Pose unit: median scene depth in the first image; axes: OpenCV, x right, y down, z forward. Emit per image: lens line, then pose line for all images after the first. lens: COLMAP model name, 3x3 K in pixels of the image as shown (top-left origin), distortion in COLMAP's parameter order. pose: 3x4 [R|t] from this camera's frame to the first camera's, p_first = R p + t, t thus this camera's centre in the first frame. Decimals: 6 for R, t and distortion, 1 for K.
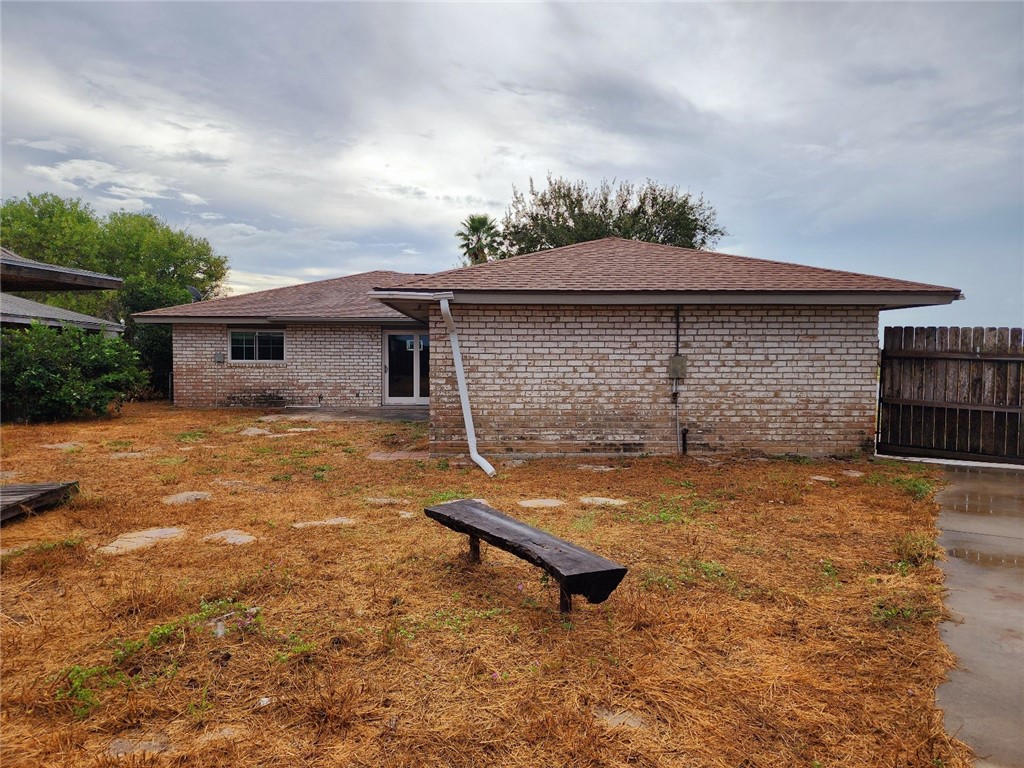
lens RADIAL K [[681.4, 0, 512.0], [0, 681.4, 384.0], [0, 0, 1]] dist [0.113330, -0.109478]
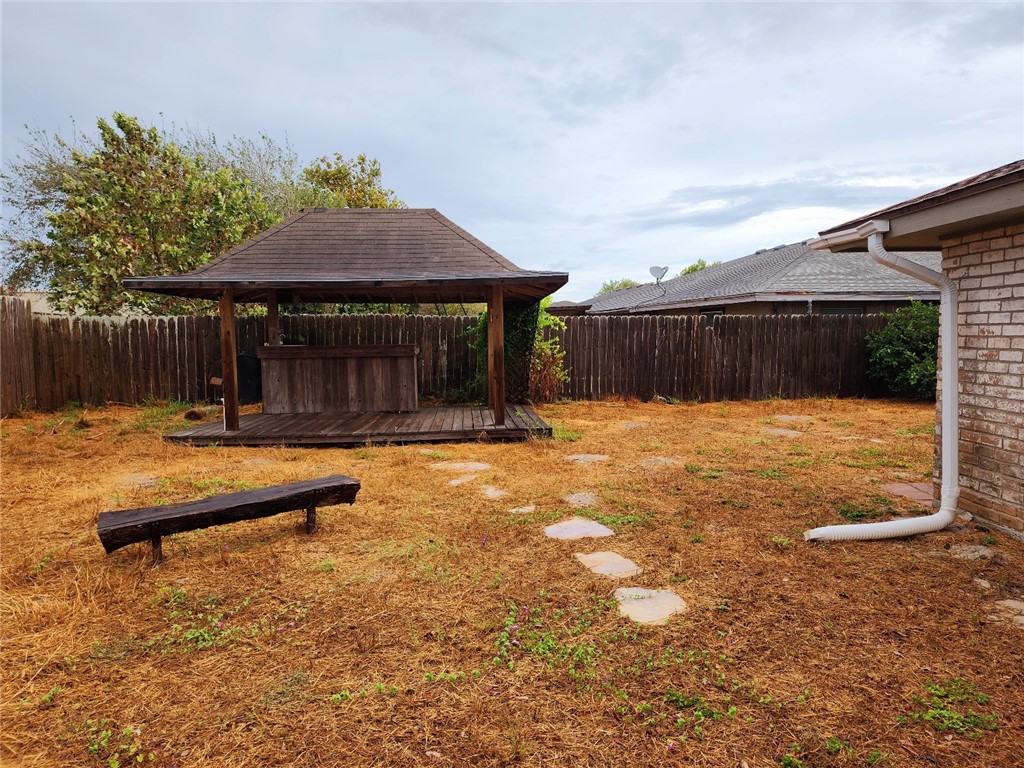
lens RADIAL K [[681.4, 0, 512.0], [0, 681.4, 384.0], [0, 0, 1]] dist [0.113330, -0.109478]
pose [[-0.050843, 0.069564, -0.996281, 0.482134], [-0.033777, 0.996881, 0.071329, -0.025724], [0.998135, 0.037278, -0.048334, 0.664260]]
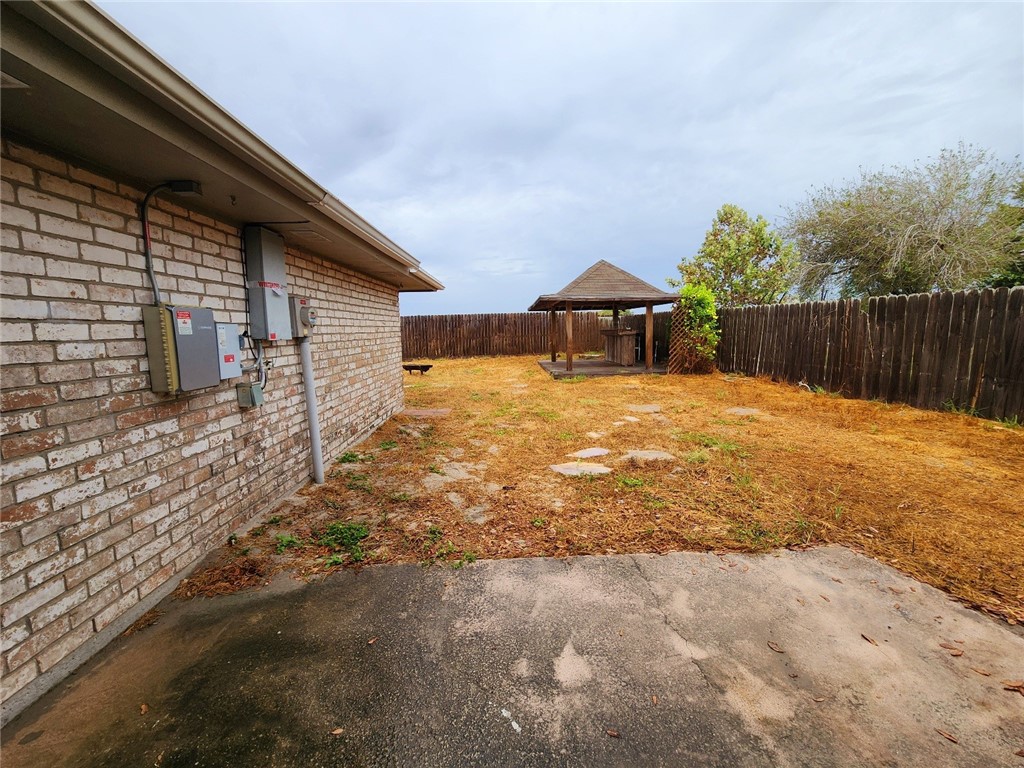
lens RADIAL K [[420.6, 0, 512.0], [0, 420.6, 384.0], [0, 0, 1]] dist [-0.001297, 0.000112]
pose [[-0.998634, 0.014507, 0.050206, -0.360889], [0.023112, 0.984240, 0.175318, -0.072402], [-0.046872, 0.176239, -0.983231, 1.749545]]
